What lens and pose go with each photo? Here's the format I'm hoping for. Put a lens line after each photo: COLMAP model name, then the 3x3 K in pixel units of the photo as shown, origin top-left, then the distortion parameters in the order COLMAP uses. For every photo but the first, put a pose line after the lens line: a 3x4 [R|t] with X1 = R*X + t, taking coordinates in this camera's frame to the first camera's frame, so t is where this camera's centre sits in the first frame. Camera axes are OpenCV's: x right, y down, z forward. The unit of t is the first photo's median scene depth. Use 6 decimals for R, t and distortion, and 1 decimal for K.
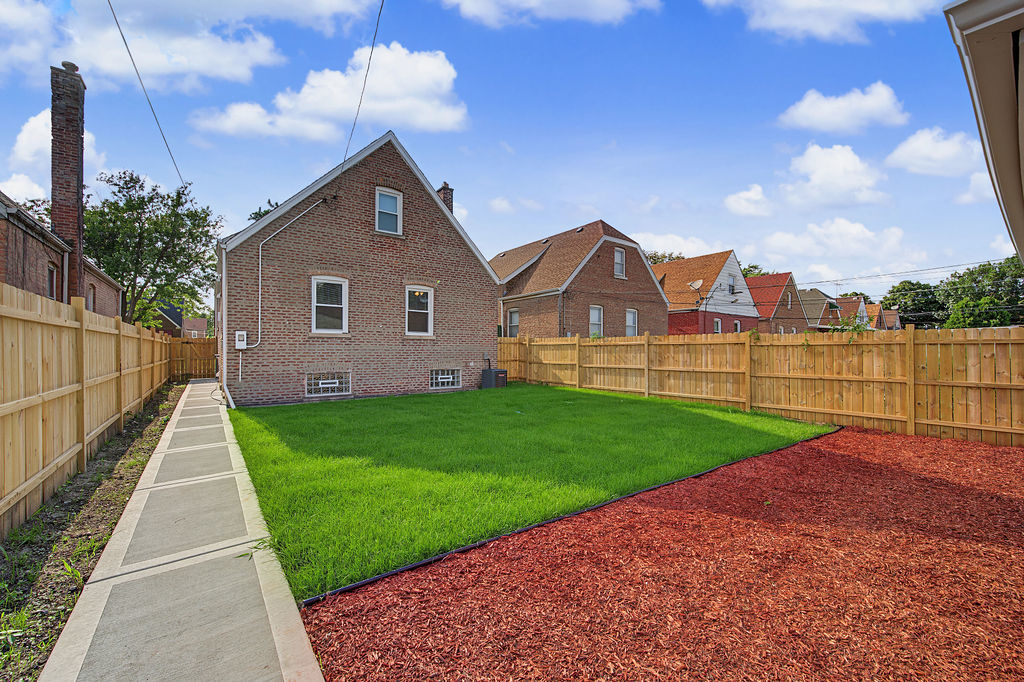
lens RADIAL K [[402.4, 0, 511.0], [0, 402.4, 346.8], [0, 0, 1]] dist [0.000639, 0.000142]
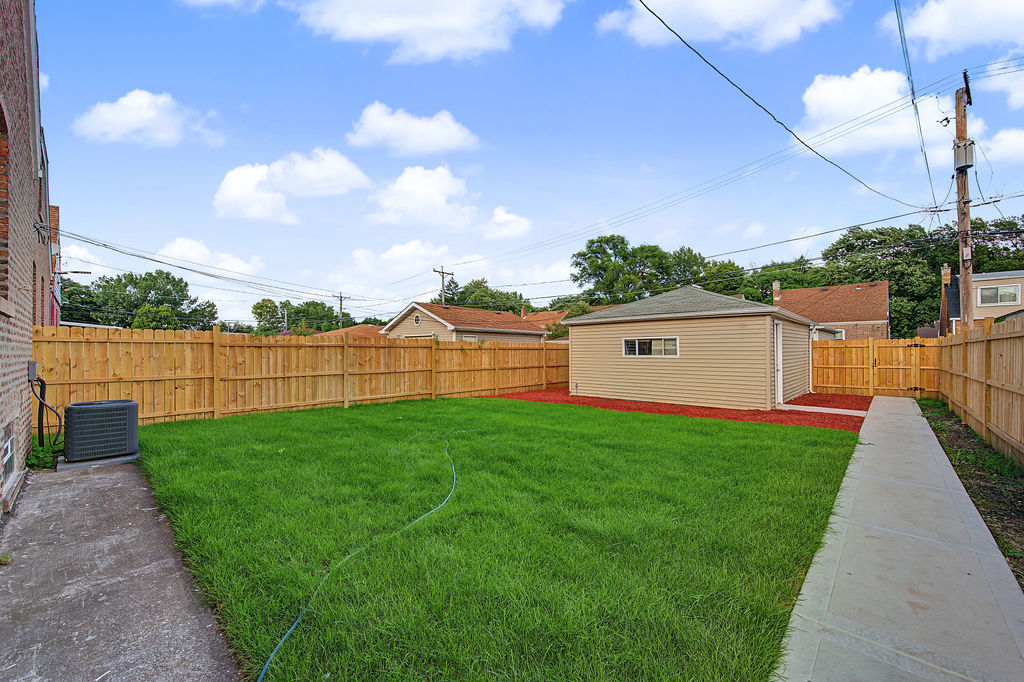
lens RADIAL K [[402.4, 0, 511.0], [0, 402.4, 346.8], [0, 0, 1]] dist [0.000639, 0.000142]
pose [[-0.165275, 0.008141, 0.986214, -0.617298], [-0.006676, 0.999934, -0.009373, 0.002113], [-0.986225, -0.008133, -0.165209, 0.833190]]
